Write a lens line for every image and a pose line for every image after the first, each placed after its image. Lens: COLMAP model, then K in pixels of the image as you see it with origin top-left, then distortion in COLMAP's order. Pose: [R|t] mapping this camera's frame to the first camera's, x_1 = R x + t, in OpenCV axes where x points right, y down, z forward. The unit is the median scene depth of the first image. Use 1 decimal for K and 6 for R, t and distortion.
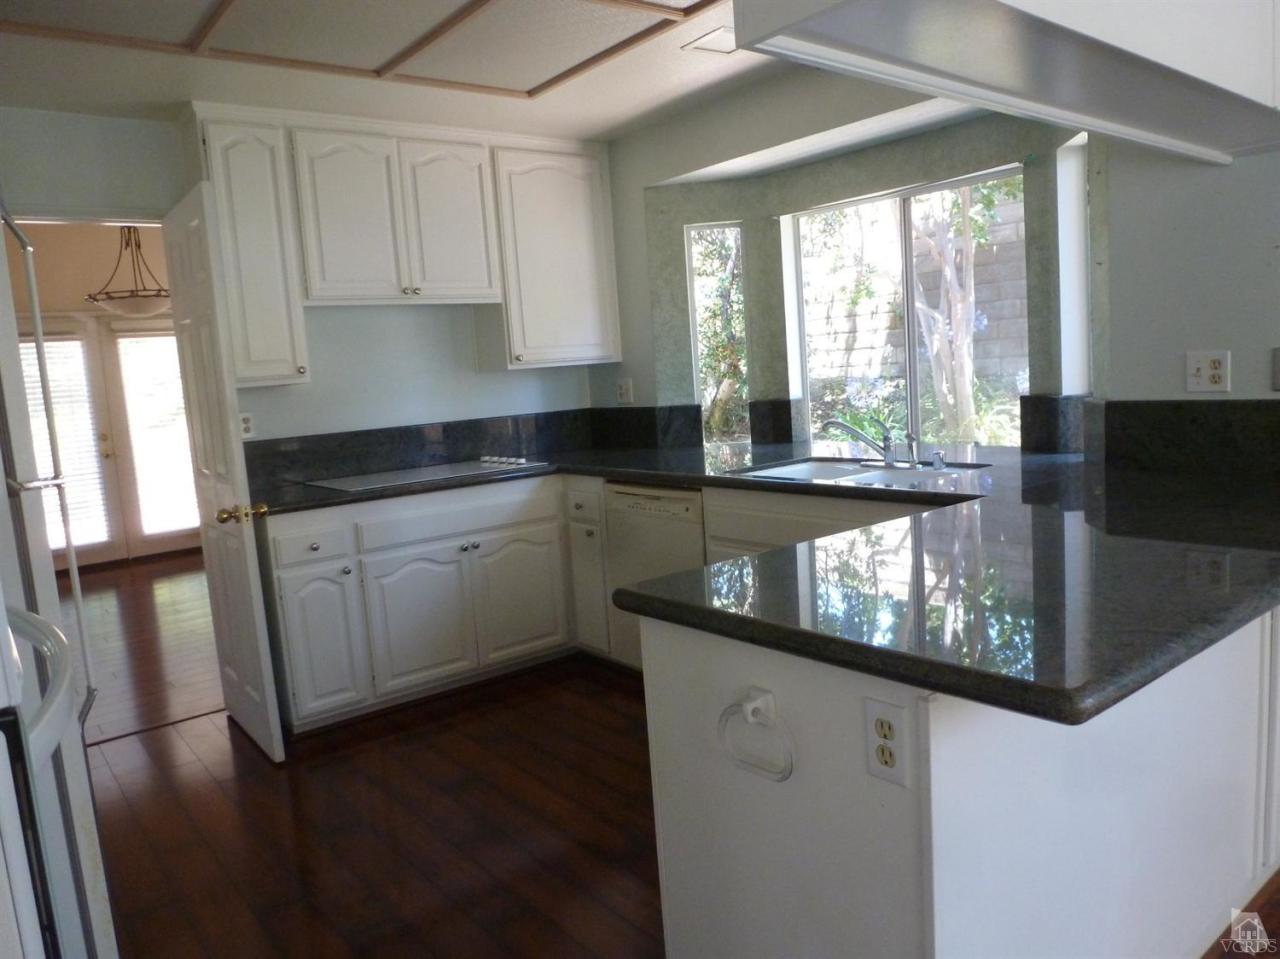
lens RADIAL K [[927.3, 0, 641.5], [0, 927.3, 478.5], [0, 0, 1]] dist [-0.052603, 0.017721]
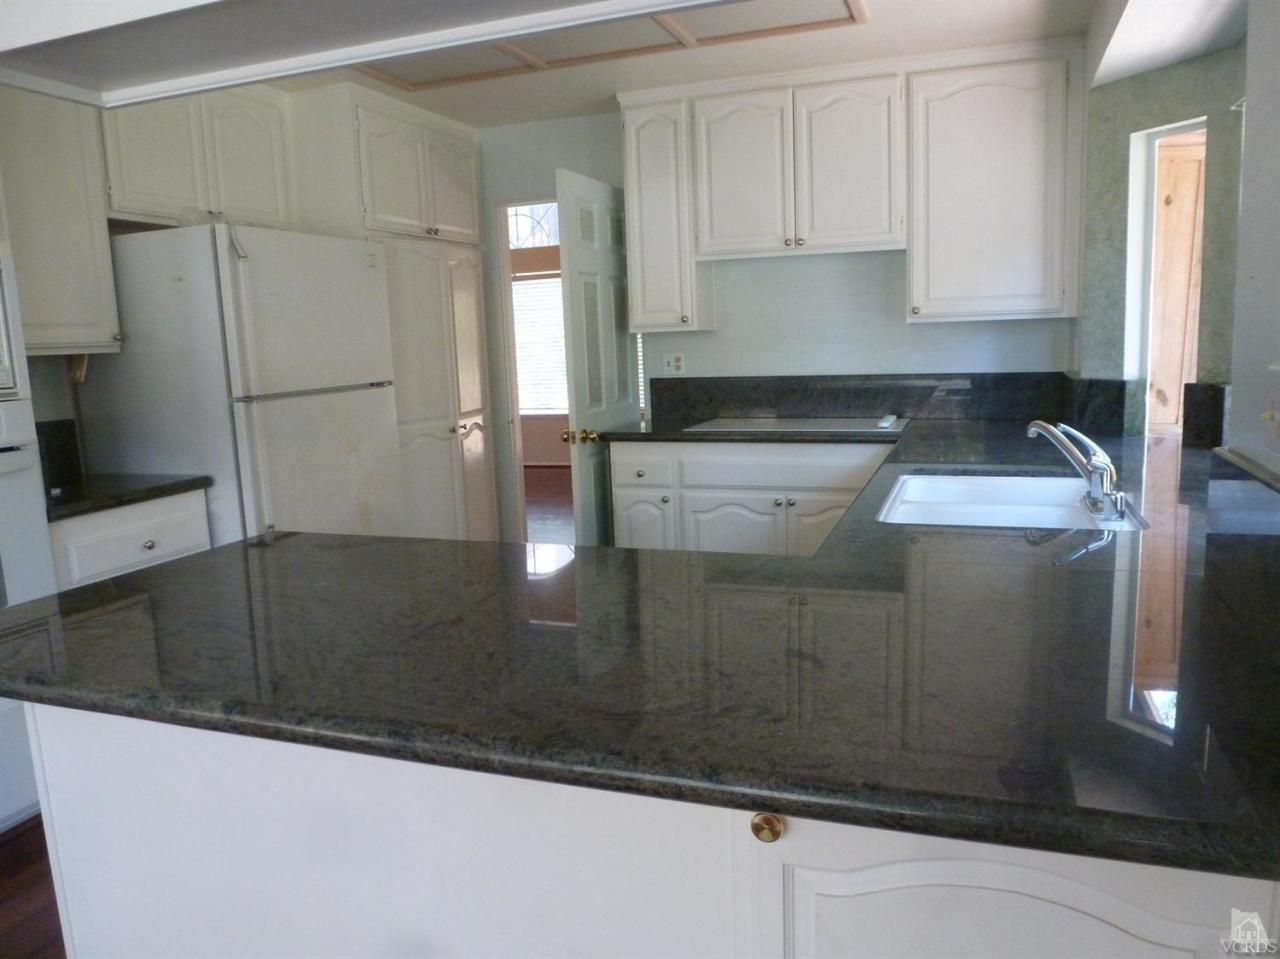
lens RADIAL K [[927.3, 0, 643.3], [0, 927.3, 475.9], [0, 0, 1]] dist [-0.052603, 0.017721]
pose [[0.530592, 0.175158, -0.829332, 0.539155], [-0.101642, 0.984504, 0.142902, -0.079377], [0.841511, 0.008473, 0.540173, 0.320011]]
